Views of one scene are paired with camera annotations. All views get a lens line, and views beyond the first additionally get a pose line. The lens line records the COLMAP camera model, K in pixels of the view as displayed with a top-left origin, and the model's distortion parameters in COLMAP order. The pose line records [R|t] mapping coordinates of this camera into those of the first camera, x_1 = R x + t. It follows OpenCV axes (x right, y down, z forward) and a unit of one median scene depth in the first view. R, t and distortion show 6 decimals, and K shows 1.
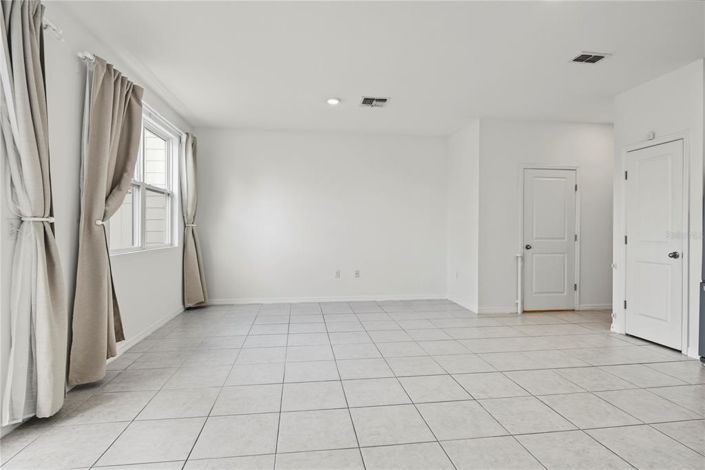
lens RADIAL K [[362.4, 0, 352.5], [0, 362.4, 235.0], [0, 0, 1]] dist [-0.000202, 0.000436]
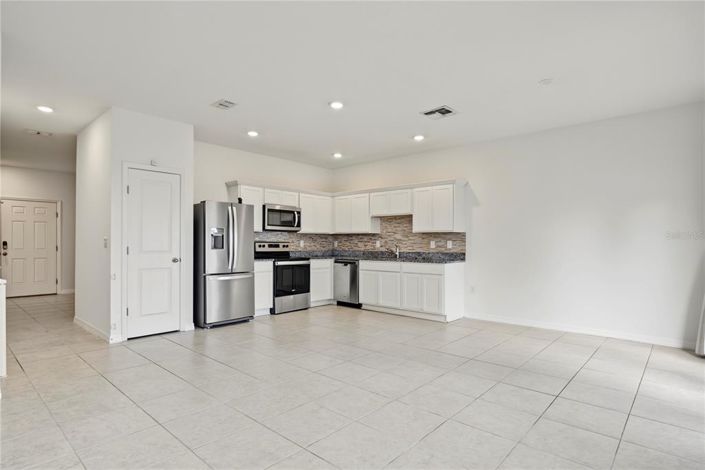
lens RADIAL K [[370.8, 0, 352.5], [0, 370.8, 235.0], [0, 0, 1]] dist [-0.003650, -0.000483]
pose [[-0.637689, 0.011639, 0.770206, -0.494532], [0.005775, 0.999930, -0.010329, -0.017206], [-0.770272, -0.002139, -0.637712, 1.177981]]
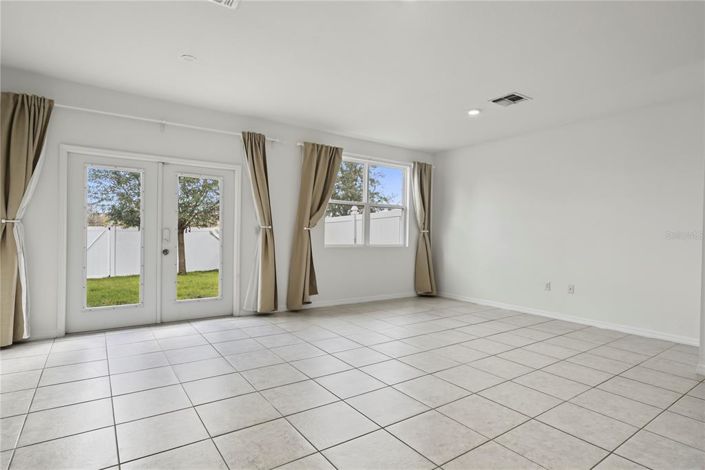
lens RADIAL K [[370.8, 0, 352.5], [0, 370.8, 235.0], [0, 0, 1]] dist [-0.003650, -0.000483]
pose [[0.449066, 0.009372, -0.893449, 0.796754], [-0.029869, 0.999544, -0.004528, 0.000302], [0.892999, 0.028720, 0.449141, 0.229748]]
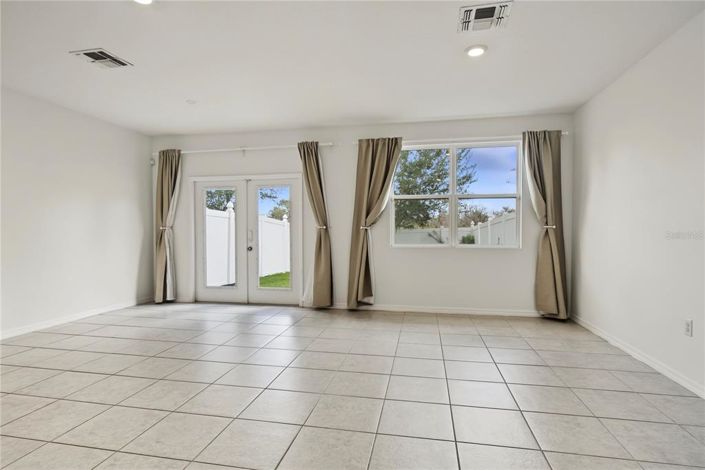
lens RADIAL K [[370.8, 0, 352.5], [0, 370.8, 235.0], [0, 0, 1]] dist [-0.003650, -0.000483]
pose [[-0.337094, 0.002143, -0.941469, 0.768810], [-0.016454, 0.999831, 0.008167, -0.007941], [0.941327, 0.018244, -0.337002, 1.088211]]
